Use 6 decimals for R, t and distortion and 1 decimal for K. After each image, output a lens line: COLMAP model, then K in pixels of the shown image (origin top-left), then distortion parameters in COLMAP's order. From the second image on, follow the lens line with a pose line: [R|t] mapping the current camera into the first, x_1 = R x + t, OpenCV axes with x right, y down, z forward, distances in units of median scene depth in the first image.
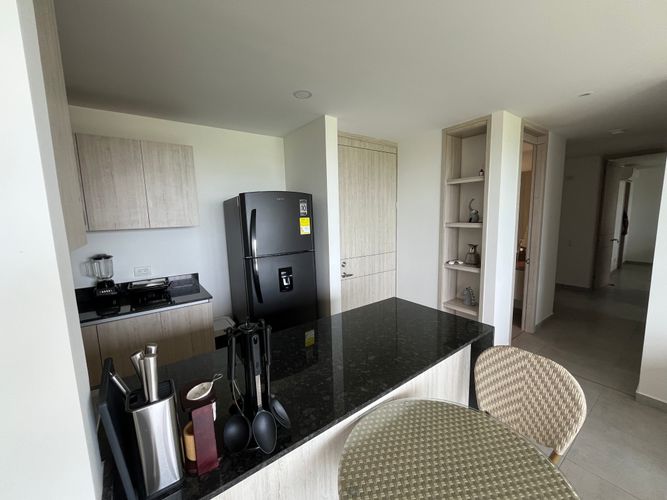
lens RADIAL K [[270.1, 0, 337.6], [0, 270.1, 247.4], [0, 0, 1]] dist [-0.005585, 0.000934]
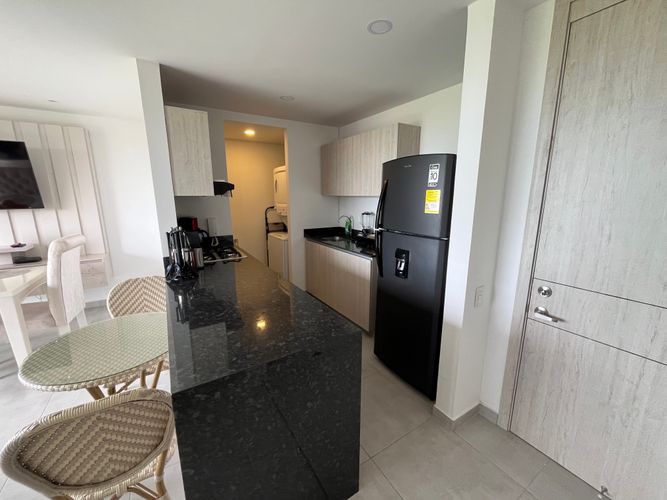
lens RADIAL K [[270.1, 0, 334.4], [0, 270.1, 249.0], [0, 0, 1]] dist [-0.005585, 0.000934]
pose [[-0.069970, 0.223292, -0.972237, 0.567757], [-0.122465, 0.965331, 0.230519, -0.084296], [0.990003, 0.135195, -0.040198, 0.728928]]
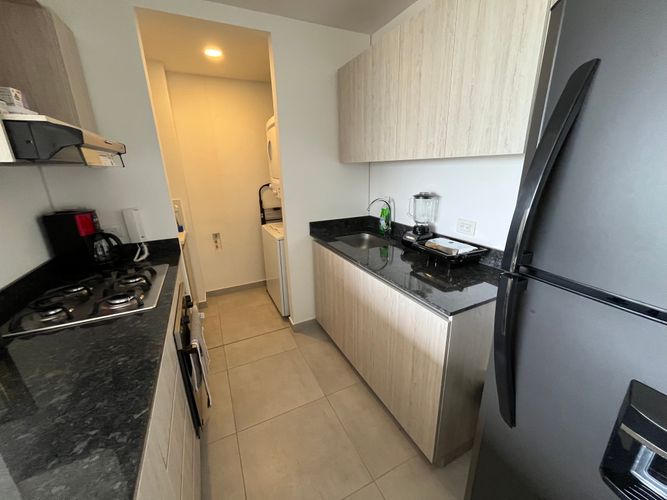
lens RADIAL K [[270.1, 0, 333.7], [0, 270.1, 248.9], [0, 0, 1]] dist [-0.005585, 0.000934]
pose [[-0.180358, 0.310614, -0.933268, -0.027523], [-0.094201, 0.939012, 0.330731, -0.044982], [0.979080, 0.147565, -0.140098, 0.703414]]
